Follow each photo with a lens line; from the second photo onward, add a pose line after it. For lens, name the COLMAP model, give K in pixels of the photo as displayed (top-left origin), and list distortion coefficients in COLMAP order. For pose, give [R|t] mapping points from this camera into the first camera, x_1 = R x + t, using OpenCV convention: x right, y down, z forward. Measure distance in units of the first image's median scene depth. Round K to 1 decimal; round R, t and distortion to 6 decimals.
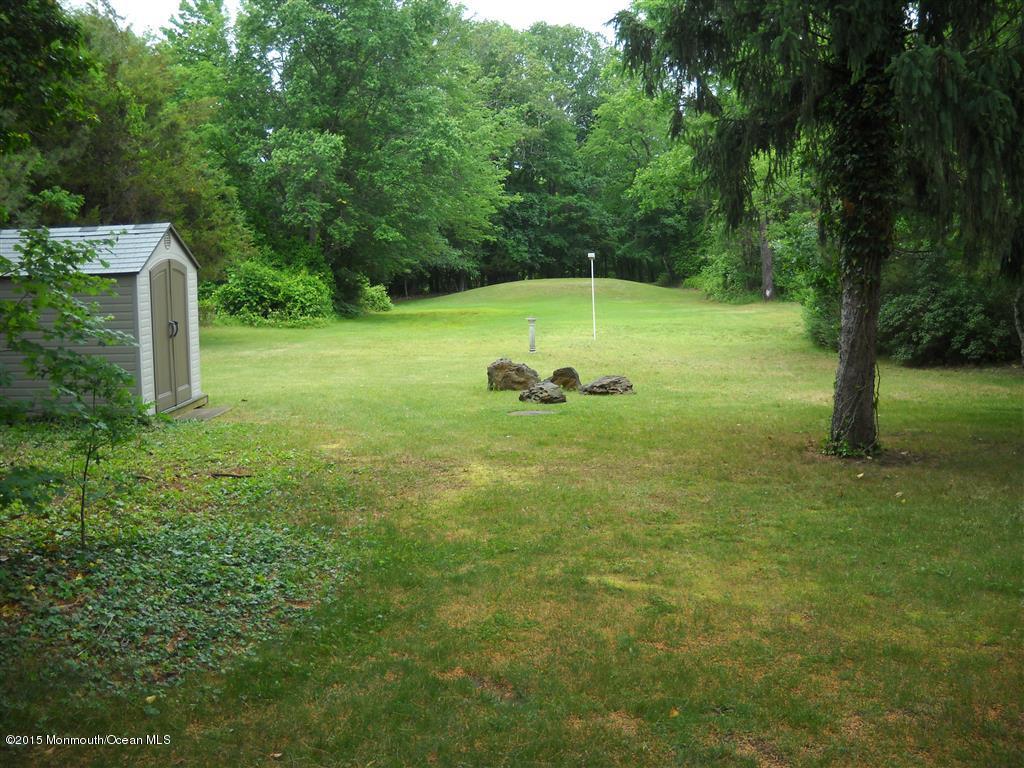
lens RADIAL K [[1130.4, 0, 512.0], [0, 1130.4, 384.0], [0, 0, 1]] dist [-0.353045, 0.478813]
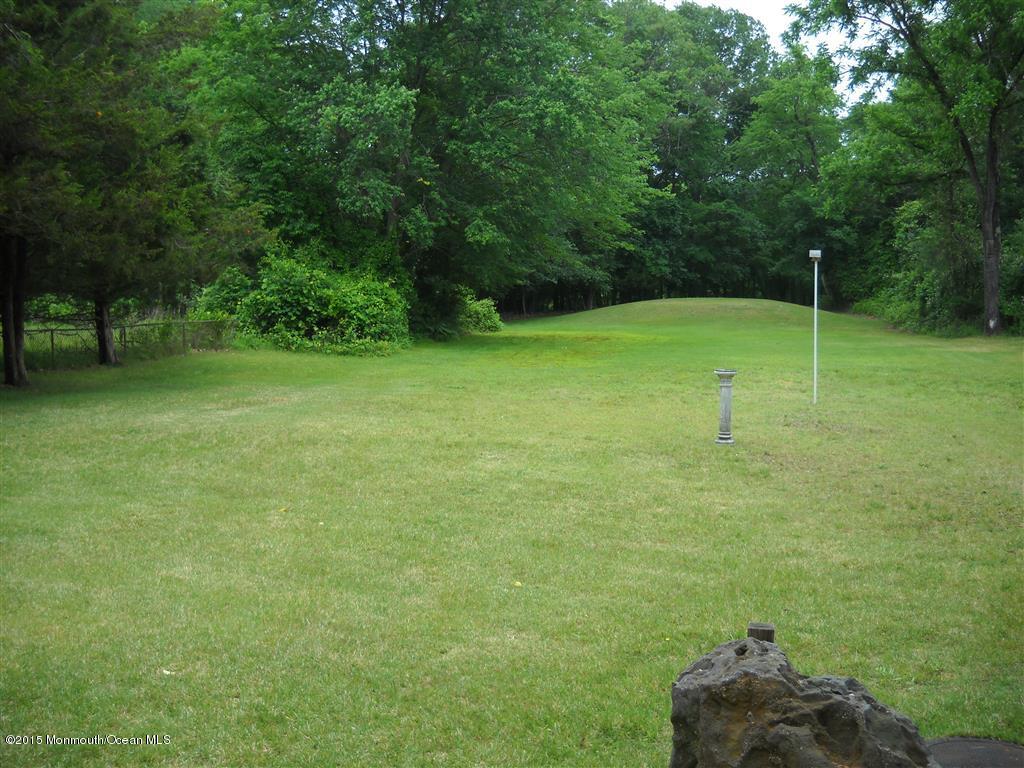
lens RADIAL K [[1130.4, 0, 512.0], [0, 1130.4, 384.0], [0, 0, 1]] dist [-0.353045, 0.478813]
pose [[0.993055, 0.032454, -0.113088, -0.007522], [-0.034173, 0.999327, -0.013296, -0.018498], [0.112581, 0.017068, 0.993496, 0.217869]]
